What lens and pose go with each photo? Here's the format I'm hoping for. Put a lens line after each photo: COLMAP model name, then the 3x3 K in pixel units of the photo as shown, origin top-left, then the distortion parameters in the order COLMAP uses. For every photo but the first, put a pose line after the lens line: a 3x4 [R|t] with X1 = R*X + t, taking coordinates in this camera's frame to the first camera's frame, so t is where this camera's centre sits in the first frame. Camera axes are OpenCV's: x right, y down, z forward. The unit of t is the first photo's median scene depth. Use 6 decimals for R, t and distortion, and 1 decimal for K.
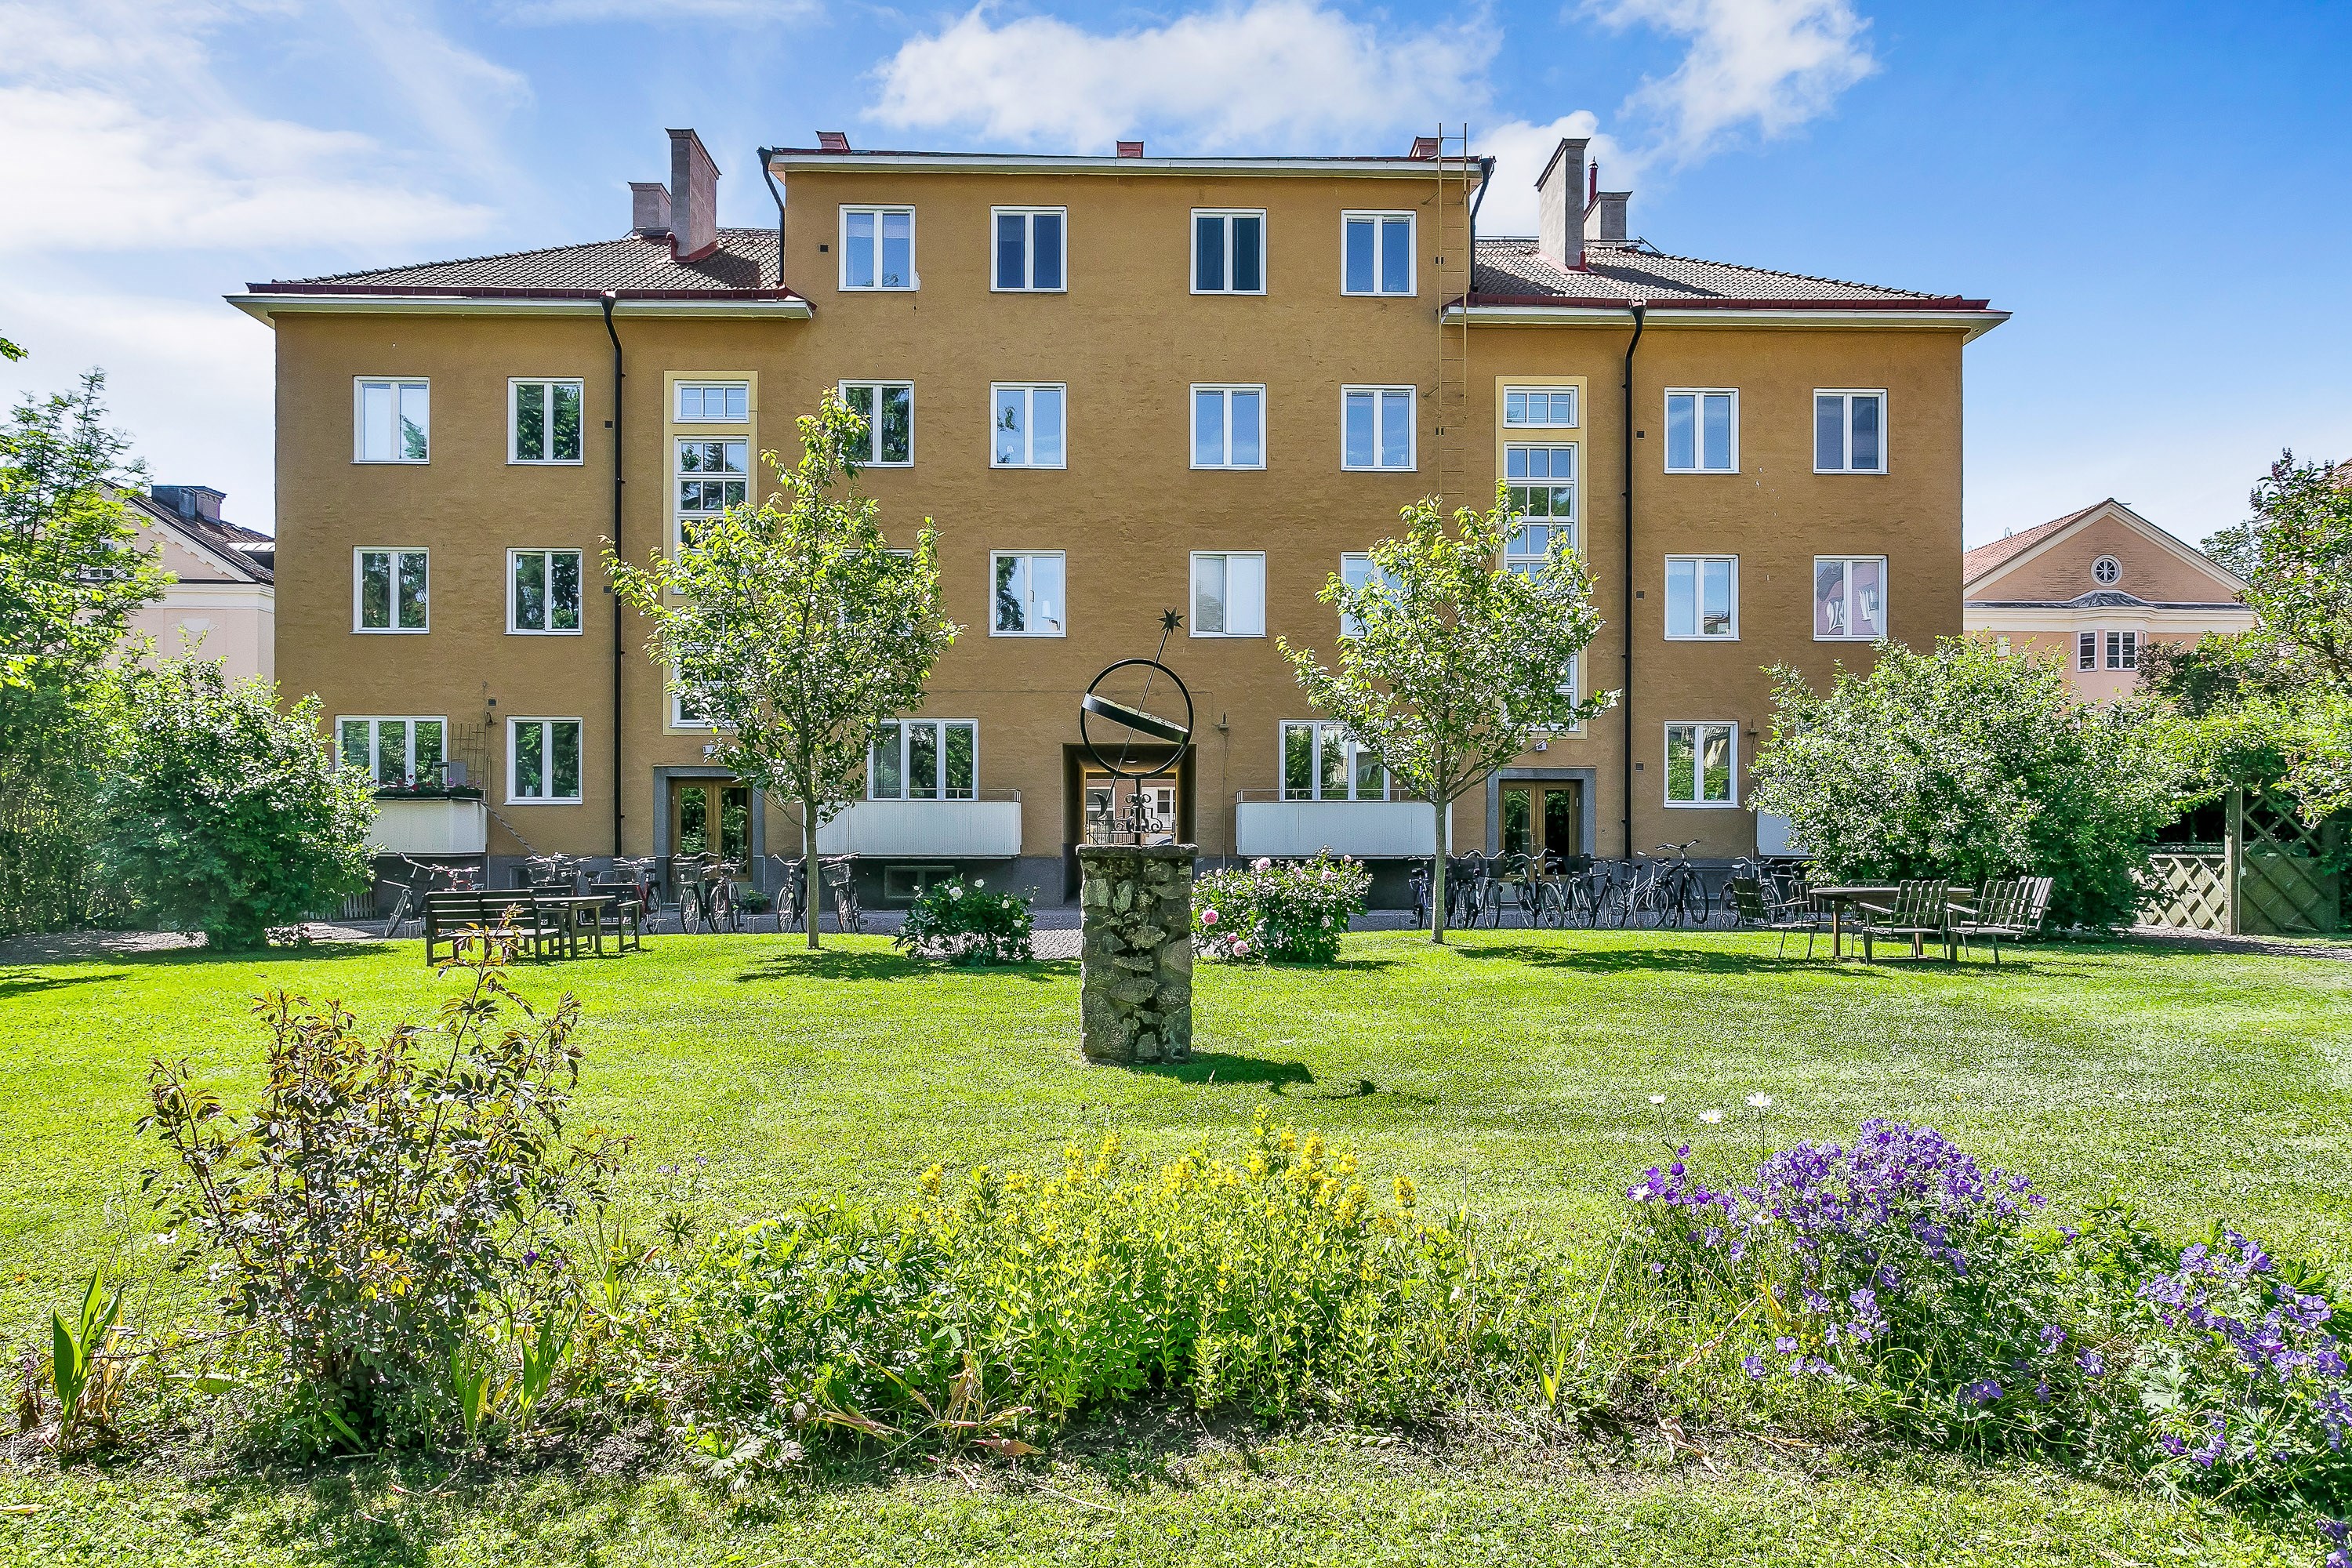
lens RADIAL K [[1422.9, 0, 1177.9], [0, 1422.9, 784.9], [0, 0, 1]] dist [-0.003844, -0.000086]
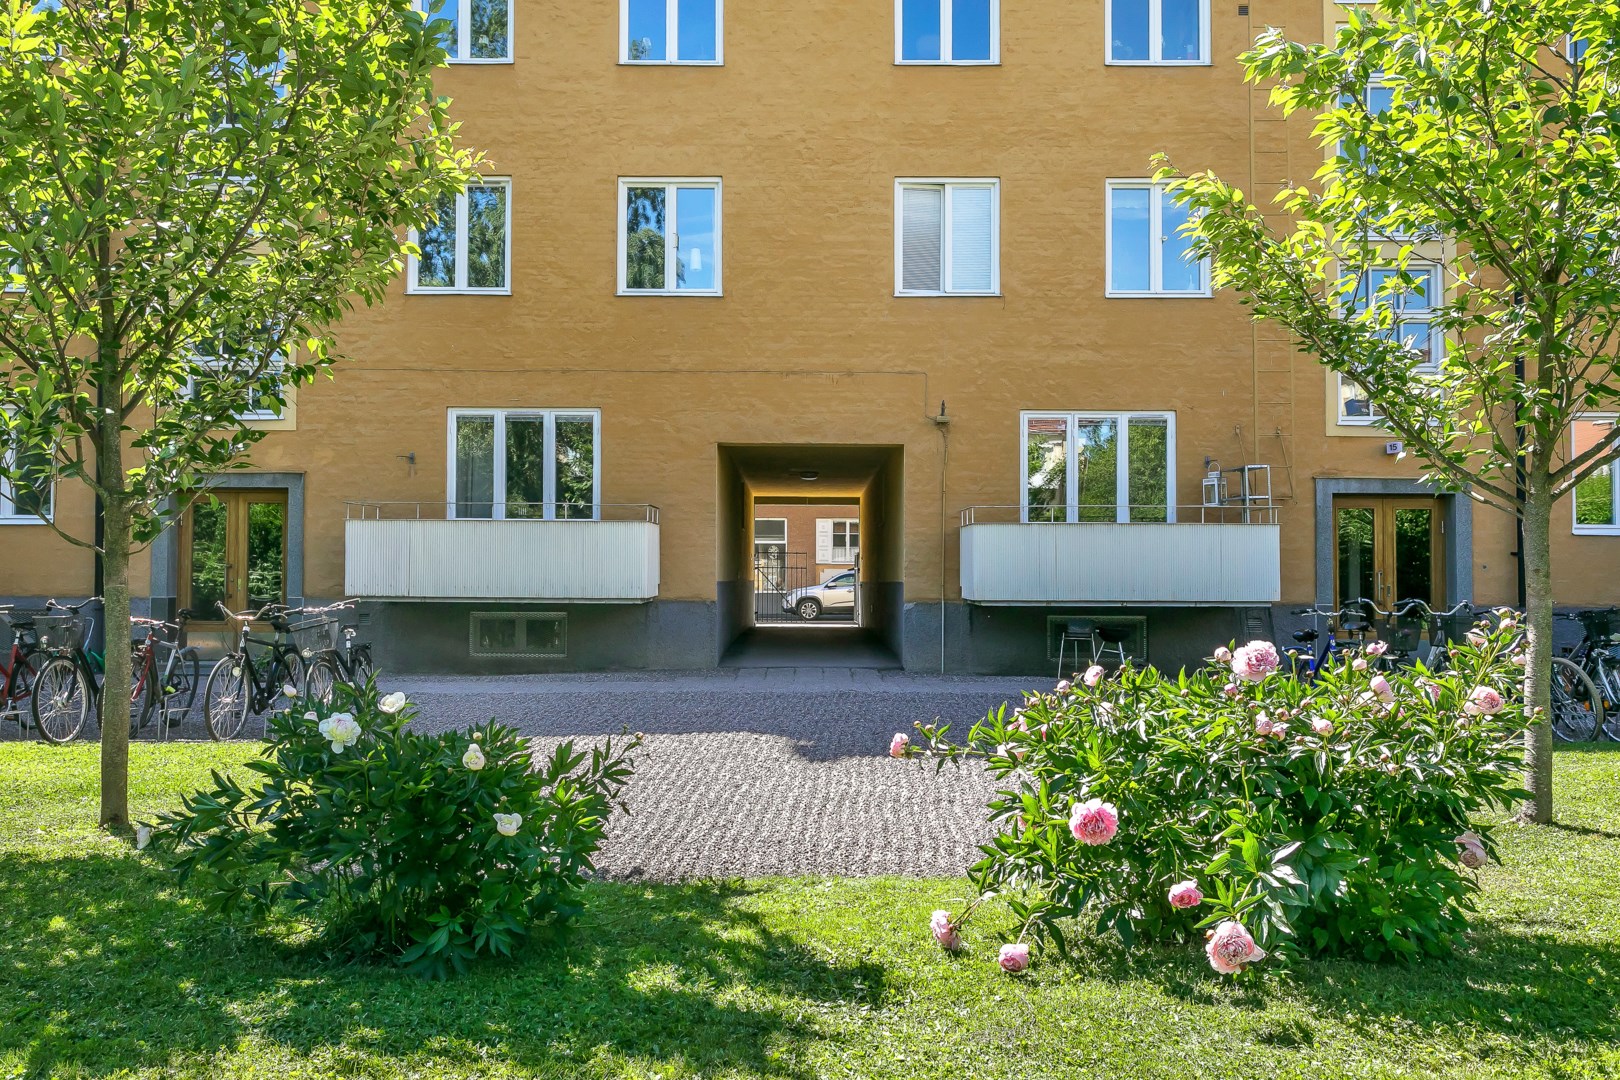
lens RADIAL K [[1353.2, 0, 809.0], [0, 1353.2, 539.5], [0, 0, 1]] dist [0.014272, 0.001836]
pose [[0.999617, 0.004379, -0.027316, -0.015308], [-0.004053, 0.999920, 0.011985, 0.011250], [0.027367, -0.011869, 0.999555, 0.312809]]
